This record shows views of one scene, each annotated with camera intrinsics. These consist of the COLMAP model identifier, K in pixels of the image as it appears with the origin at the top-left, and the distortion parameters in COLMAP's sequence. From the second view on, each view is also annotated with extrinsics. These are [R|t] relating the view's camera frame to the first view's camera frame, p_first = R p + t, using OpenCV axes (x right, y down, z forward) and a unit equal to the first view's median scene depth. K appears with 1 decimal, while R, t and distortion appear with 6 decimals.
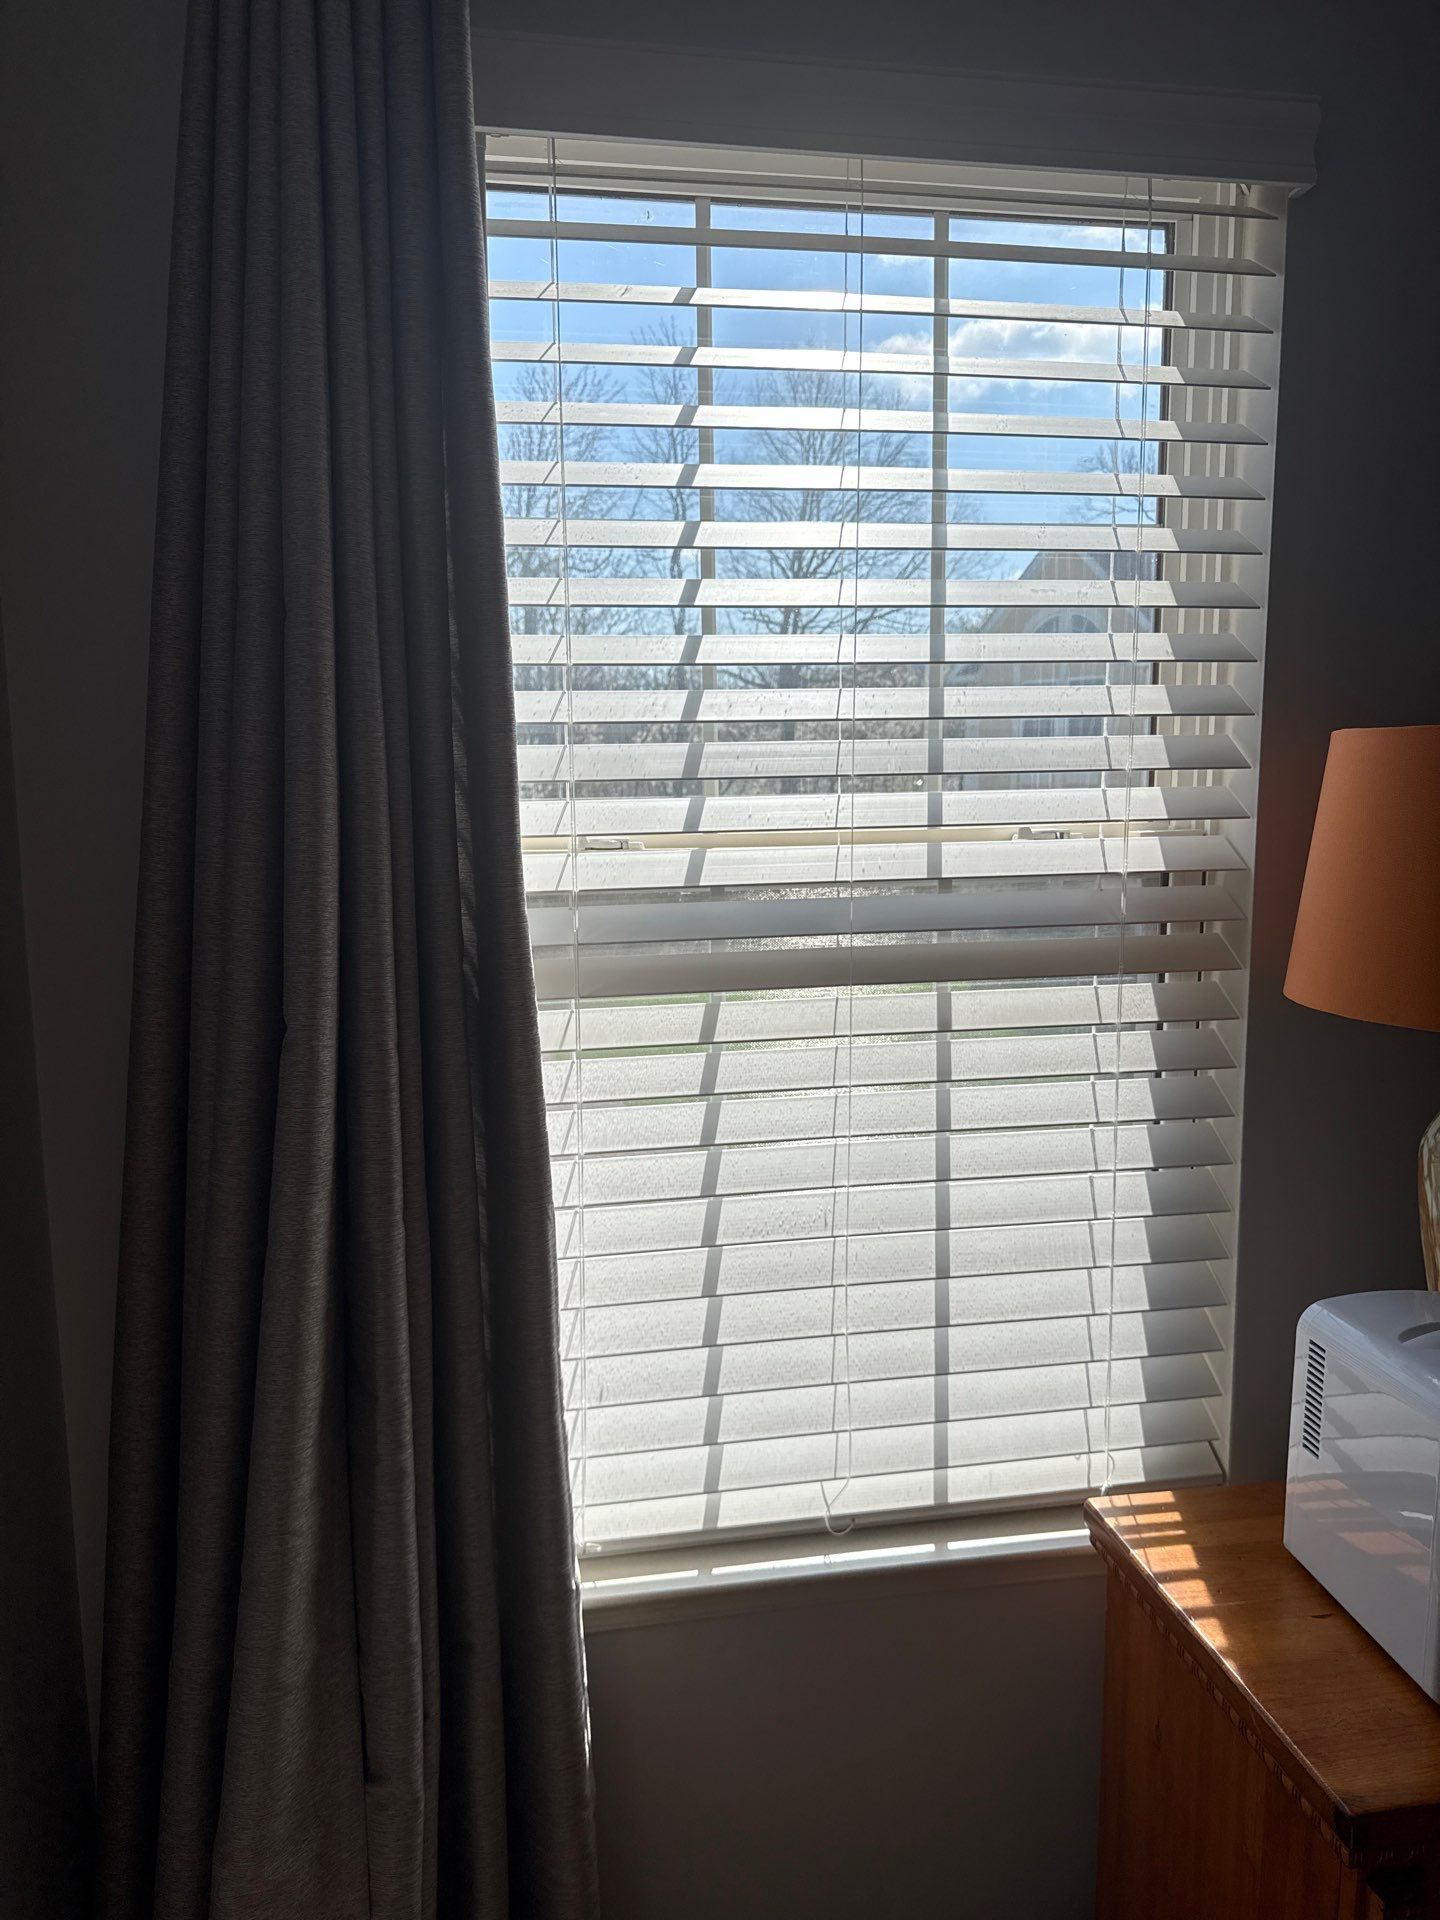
lens RADIAL K [[1469.9, 0, 721.7], [0, 1469.9, 969.7], [0, 0, 1]] dist [0.119507, -0.194277]
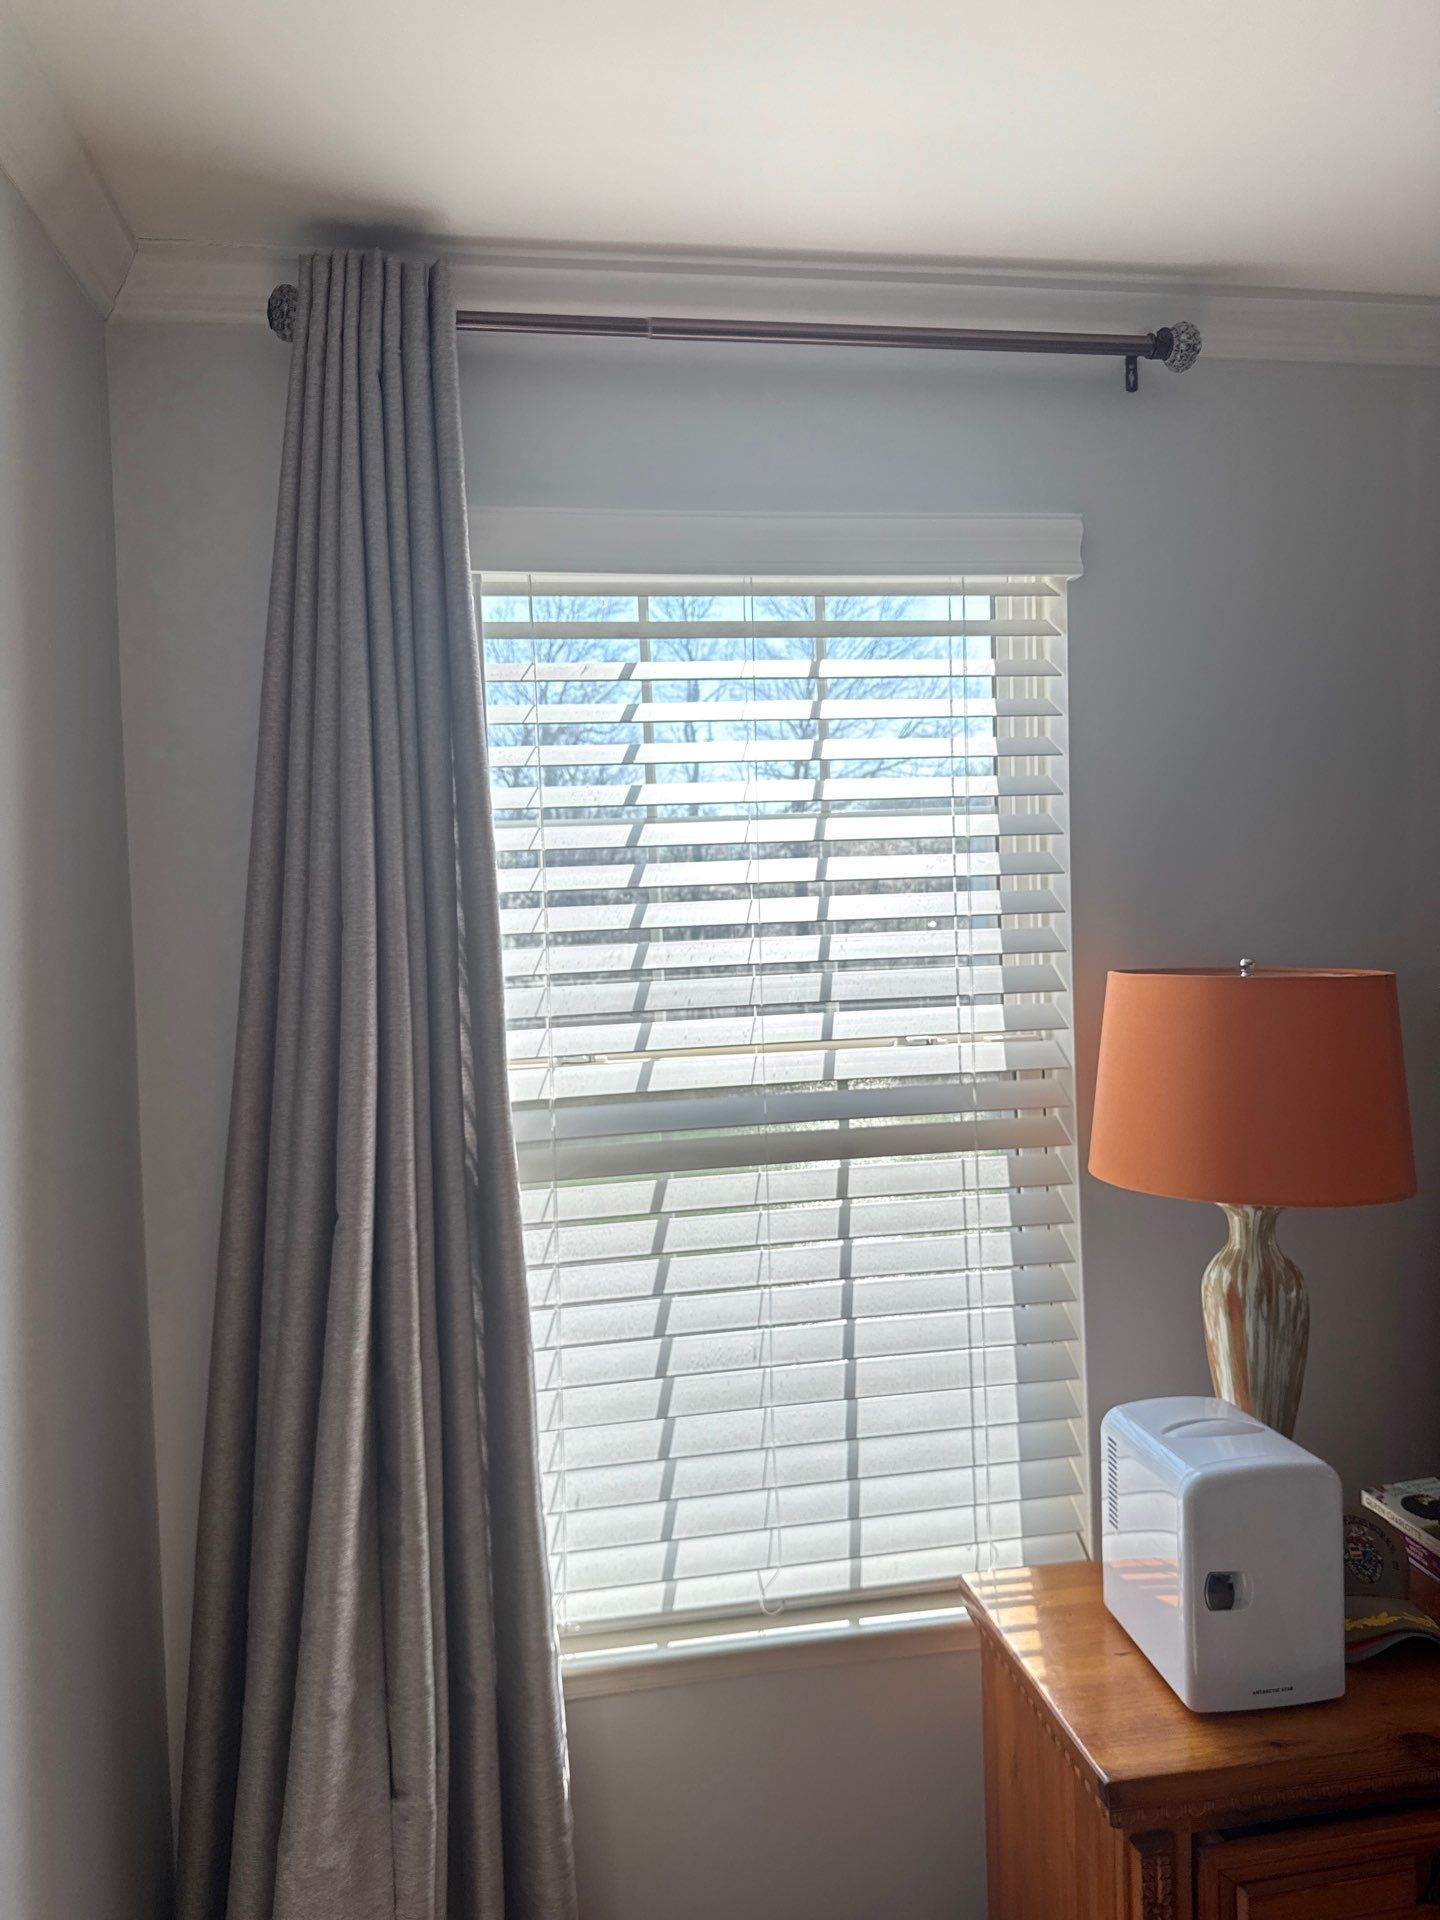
lens RADIAL K [[1369.2, 0, 711.1], [0, 1369.2, 970.6], [0, 0, 1]] dist [0.093255, -0.138675]
pose [[0.999737, -0.022802, -0.002518, 0.056202], [0.022378, 0.993482, -0.111773, -0.031807], [0.005050, 0.111688, 0.993731, -0.265945]]
